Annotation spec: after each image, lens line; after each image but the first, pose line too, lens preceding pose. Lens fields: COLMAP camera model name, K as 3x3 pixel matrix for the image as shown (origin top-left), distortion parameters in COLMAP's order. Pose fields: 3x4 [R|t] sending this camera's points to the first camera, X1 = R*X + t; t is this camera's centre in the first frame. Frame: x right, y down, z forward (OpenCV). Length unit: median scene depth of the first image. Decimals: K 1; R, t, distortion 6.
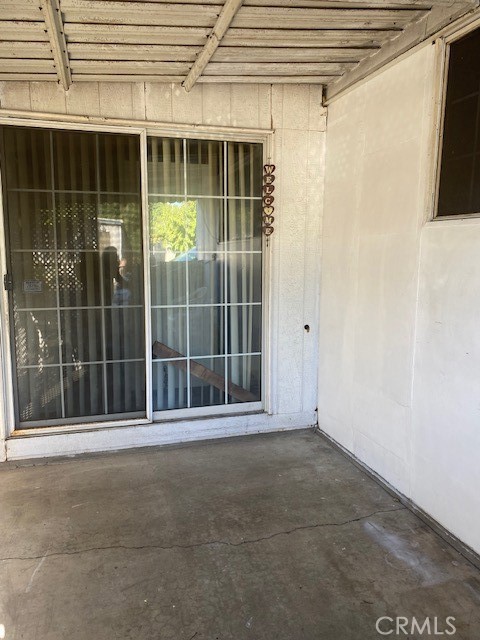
lens RADIAL K [[513.5, 0, 240.0], [0, 513.5, 320.0], [0, 0, 1]] dist [0.072094, -0.016945]
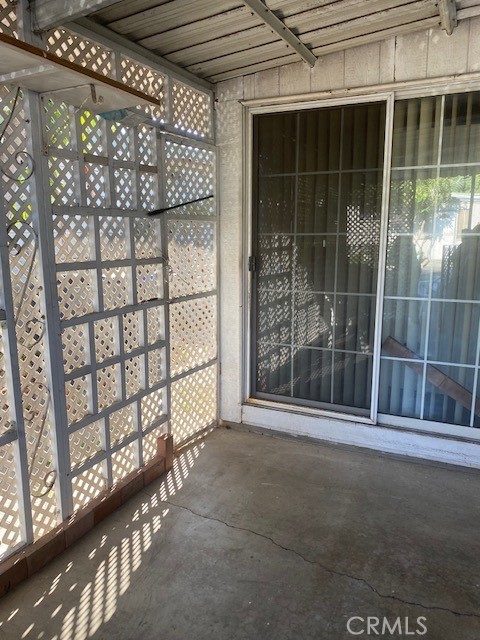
lens RADIAL K [[513.5, 0, 240.0], [0, 513.5, 320.0], [0, 0, 1]] dist [0.072094, -0.016945]
pose [[0.745512, 0.121762, -0.655276, 0.238567], [-0.094029, 0.992552, 0.077457, -0.032743], [0.659826, 0.003870, 0.751408, 0.169875]]
